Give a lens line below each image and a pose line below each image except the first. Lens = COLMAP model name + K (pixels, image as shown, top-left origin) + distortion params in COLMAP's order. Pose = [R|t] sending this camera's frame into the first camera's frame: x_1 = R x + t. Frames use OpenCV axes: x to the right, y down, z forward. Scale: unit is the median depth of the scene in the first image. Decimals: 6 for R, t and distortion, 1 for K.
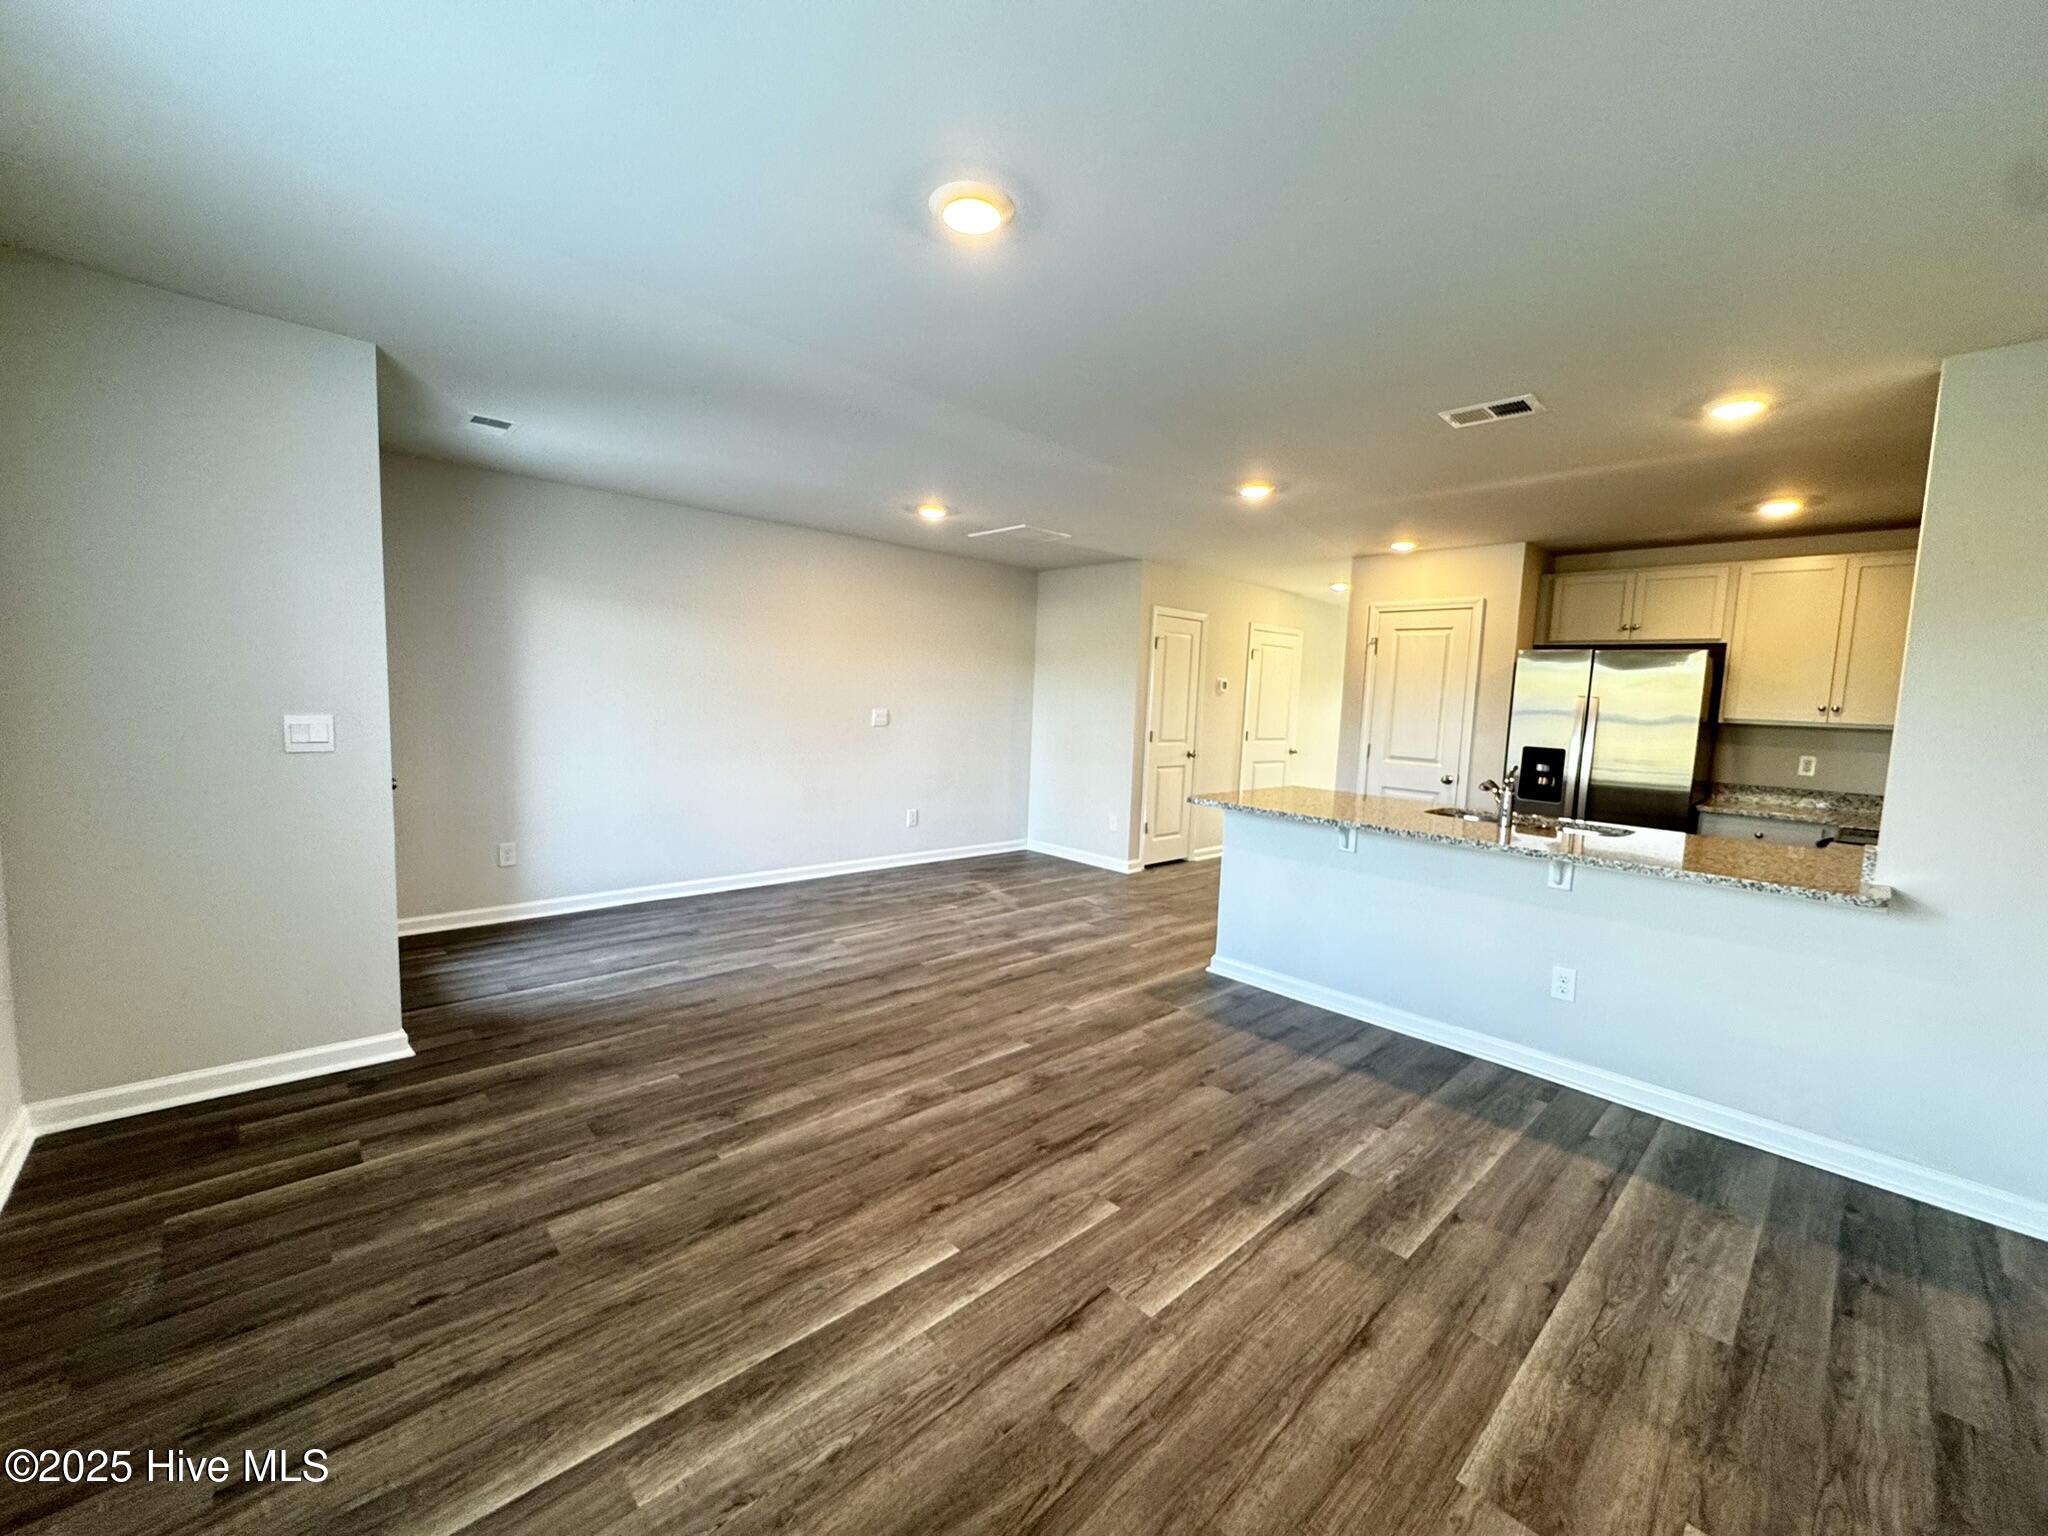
lens RADIAL K [[819.1, 0, 1034.0], [0, 819.1, 771.9], [0, 0, 1]] dist [-0.001717, 0.000238]
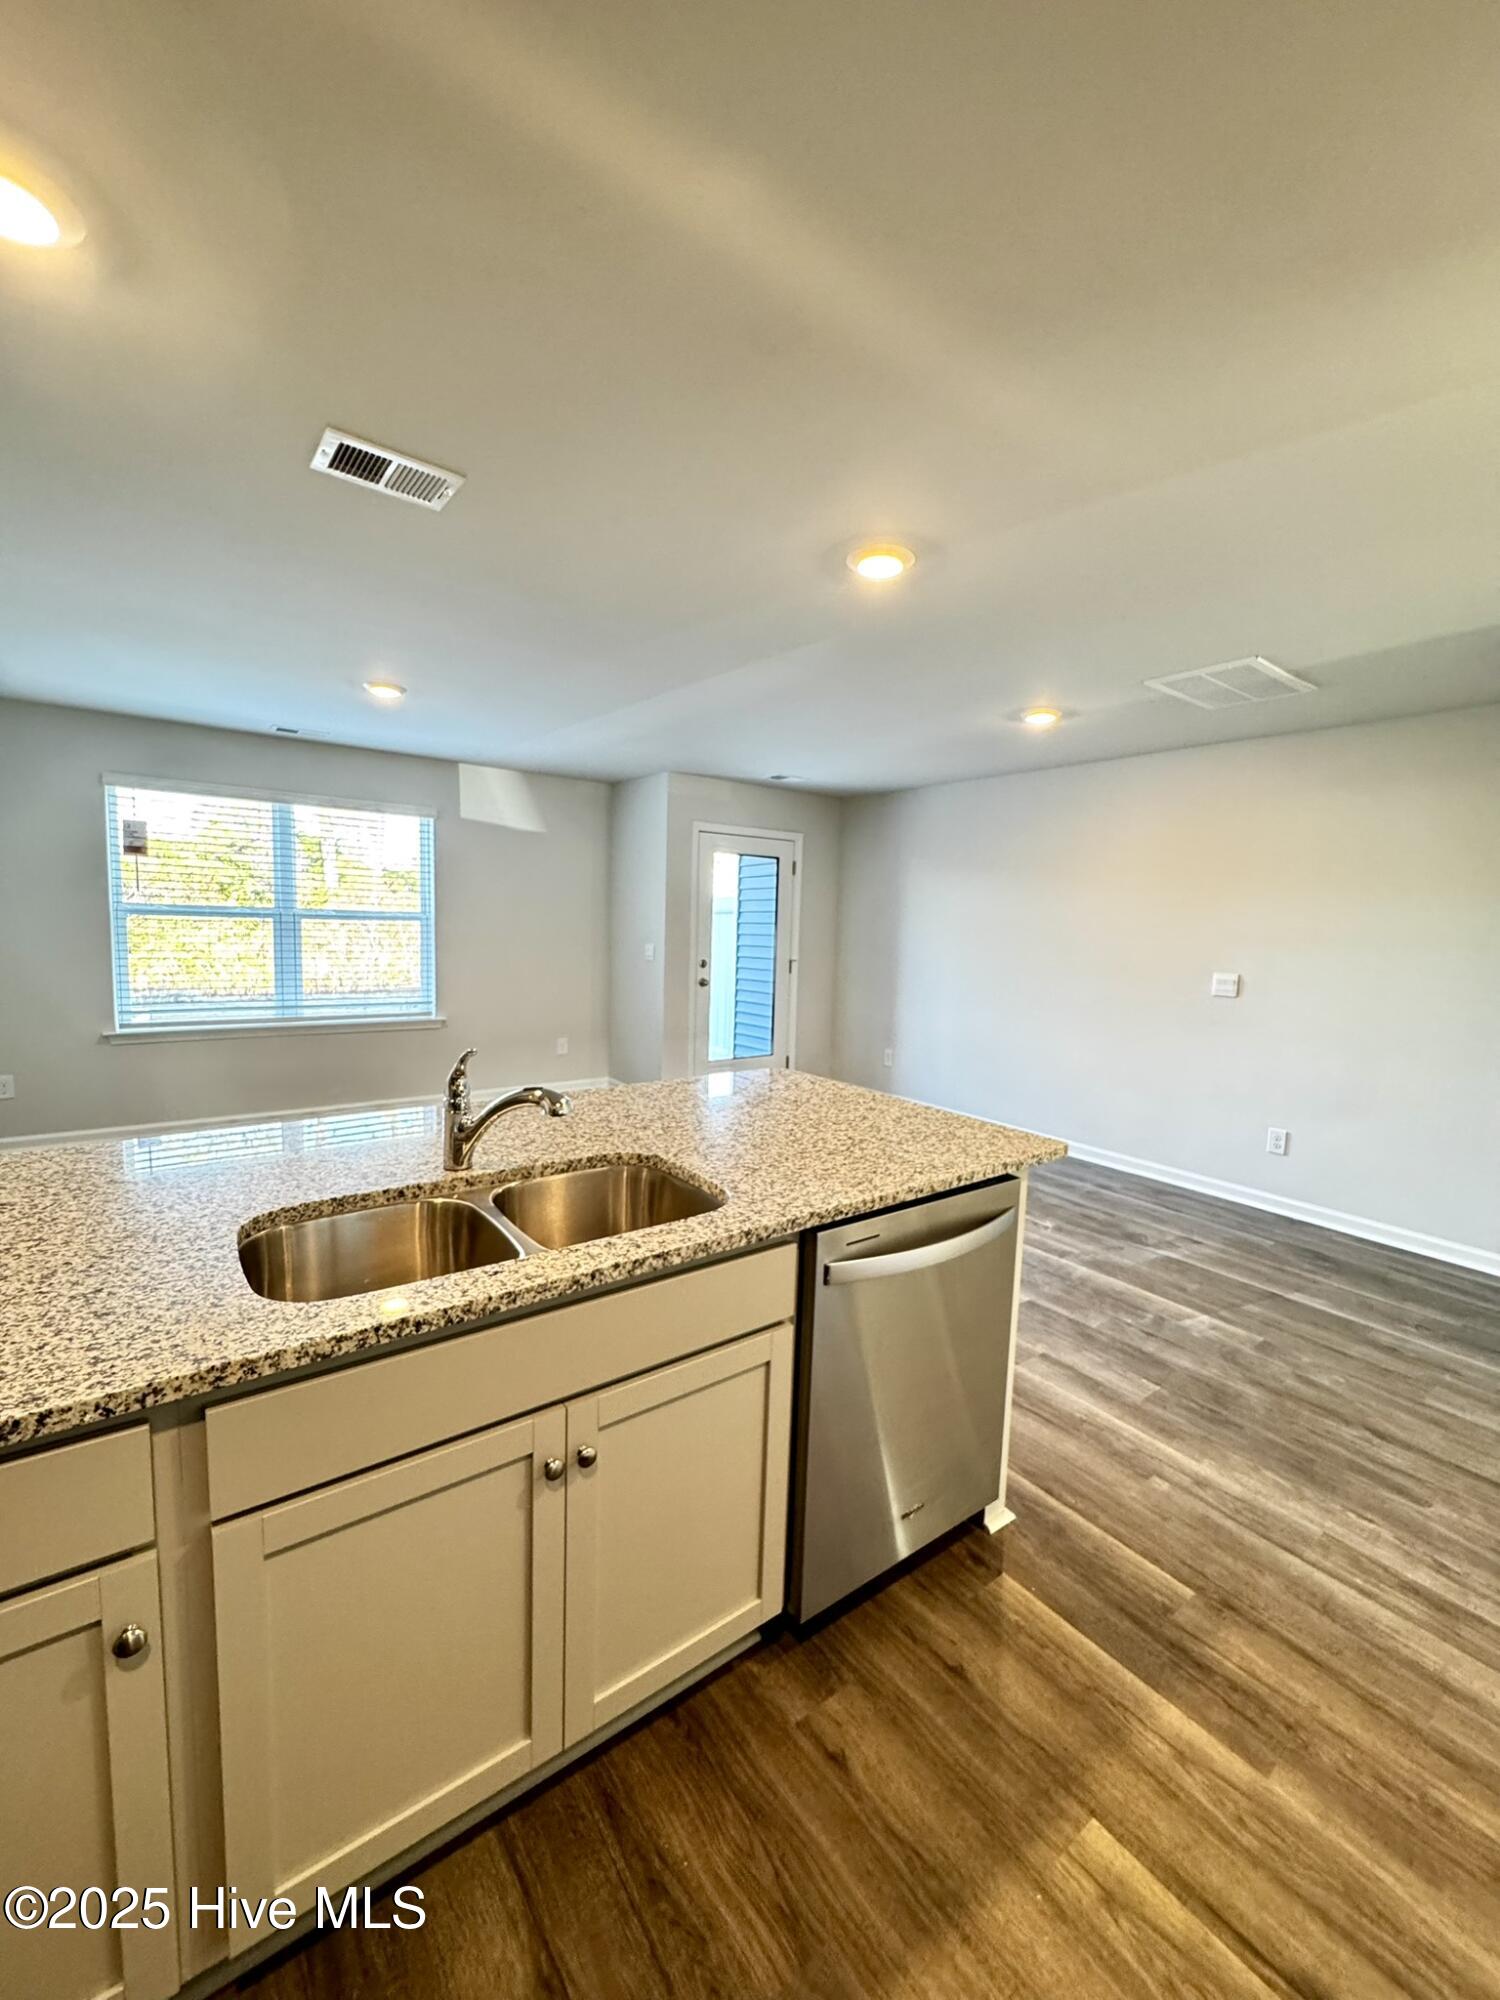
lens RADIAL K [[799.9, 0, 753.8], [0, 799.9, 995.9], [0, 0, 1]] dist [-0.001717, 0.000238]
pose [[-0.119491, 0.046800, -0.991732, 1.544395], [-0.132742, 0.989167, 0.062673, -0.126630], [0.983921, 0.139133, -0.111984, 1.856109]]
